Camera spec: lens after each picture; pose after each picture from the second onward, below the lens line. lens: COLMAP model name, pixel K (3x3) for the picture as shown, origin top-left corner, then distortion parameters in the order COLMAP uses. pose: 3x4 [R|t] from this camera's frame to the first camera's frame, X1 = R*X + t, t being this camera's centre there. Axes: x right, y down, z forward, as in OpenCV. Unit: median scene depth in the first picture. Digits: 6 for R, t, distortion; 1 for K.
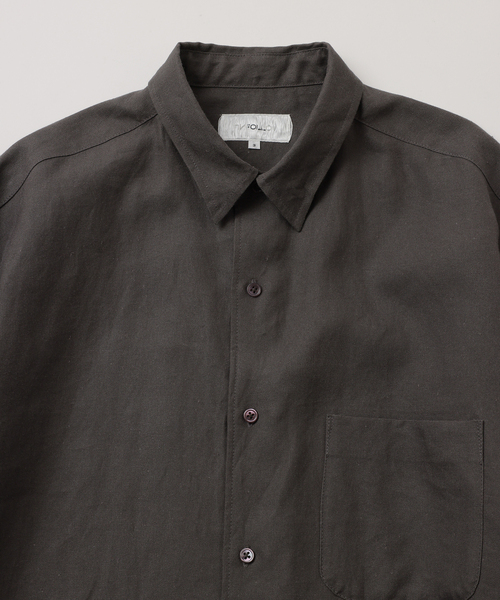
lens RADIAL K [[1182.5, 0, 251.3], [0, 1182.5, 298.7], [0, 0, 1]] dist [0.137522, 0.000000]
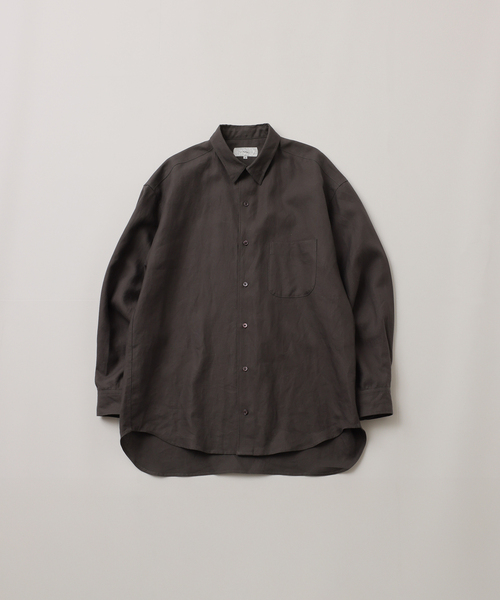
lens RADIAL K [[756.5, 0, 250.8], [0, 756.5, 297.9], [0, 0, 1]] dist [-0.006452, 0.000000]
pose [[0.999659, -0.023624, -0.011118, 0.031172], [0.023862, 0.999478, 0.021758, 0.197393], [0.010598, -0.022016, 0.999701, -0.992195]]
